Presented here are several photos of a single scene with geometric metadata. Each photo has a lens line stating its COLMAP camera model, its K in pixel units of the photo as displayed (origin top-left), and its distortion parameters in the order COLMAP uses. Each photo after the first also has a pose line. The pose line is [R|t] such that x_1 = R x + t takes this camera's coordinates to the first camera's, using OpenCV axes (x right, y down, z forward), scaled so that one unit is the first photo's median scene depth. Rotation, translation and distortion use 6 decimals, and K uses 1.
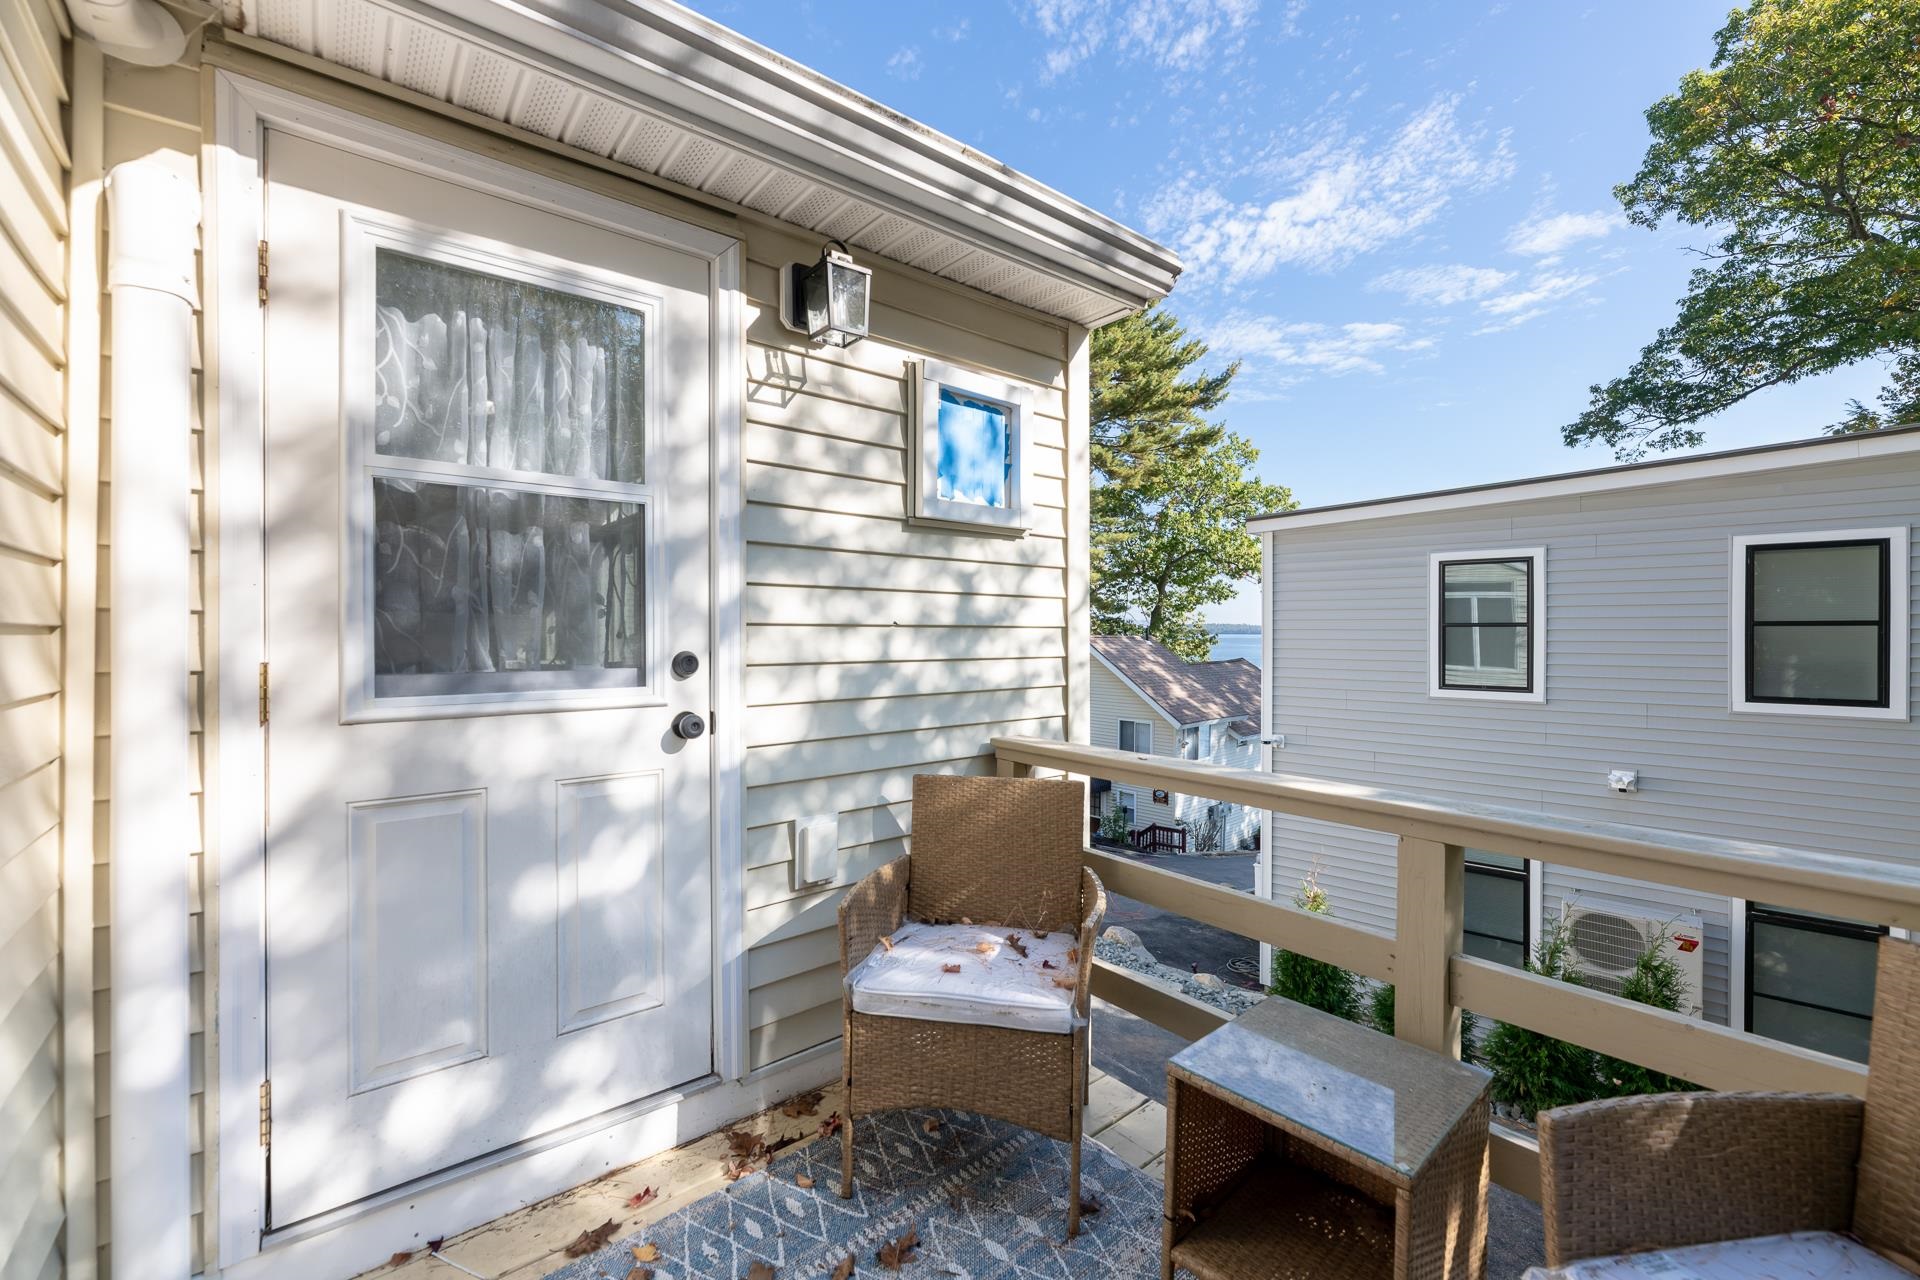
lens RADIAL K [[800.8, 0, 1009.9], [0, 800.8, 640.0], [0, 0, 1]] dist [0.001289, 0.000153]
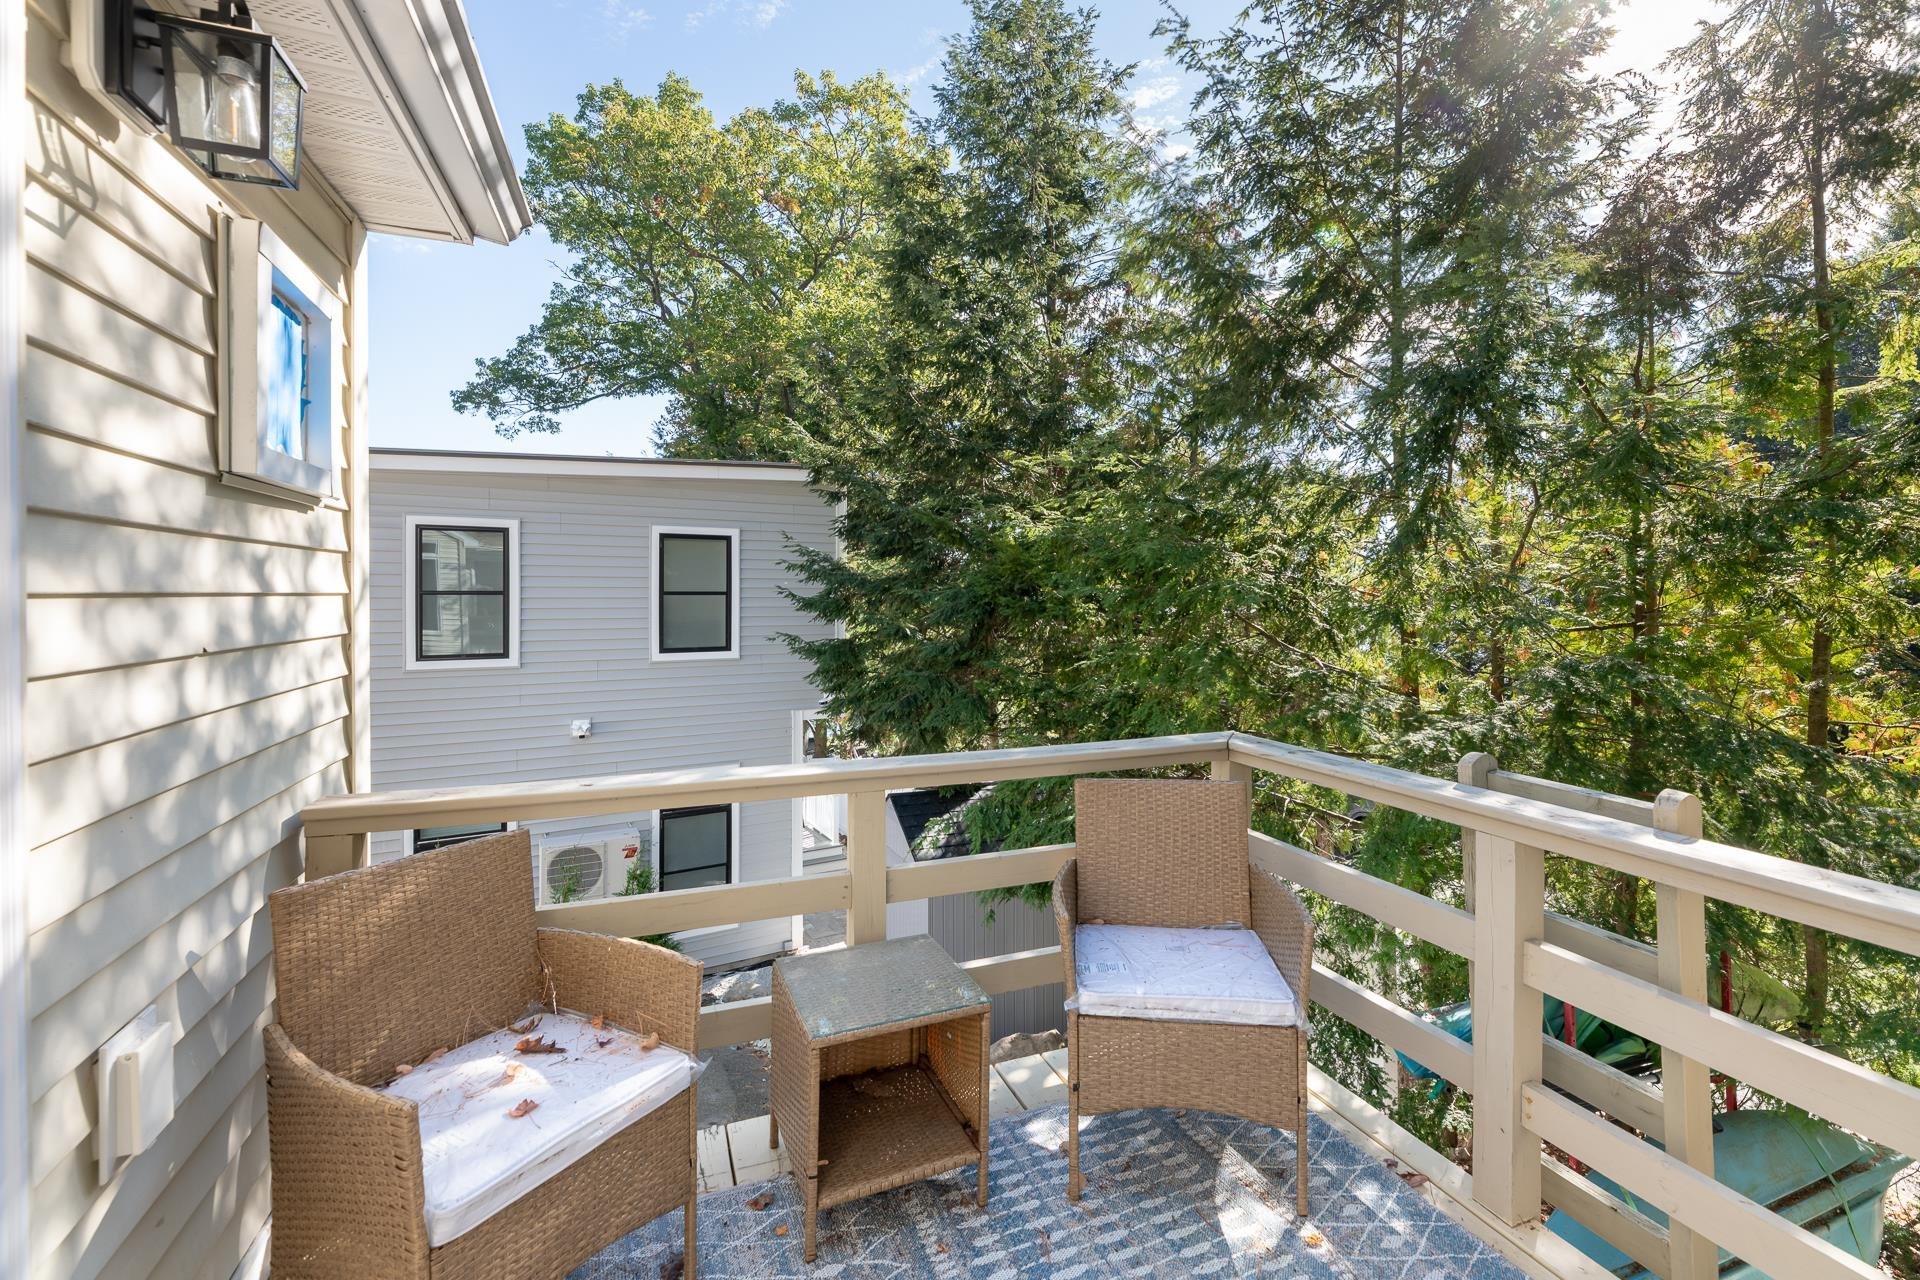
lens RADIAL K [[823.0, 0, 958.2], [0, 823.0, 599.6], [0, 0, 1]] dist [-0.000588, -0.000043]
pose [[0.337023, -0.007713, 0.941465, -0.177328], [0.000273, 0.999967, 0.008095, -0.020967], [-0.941496, -0.002471, 0.337014, 0.093464]]
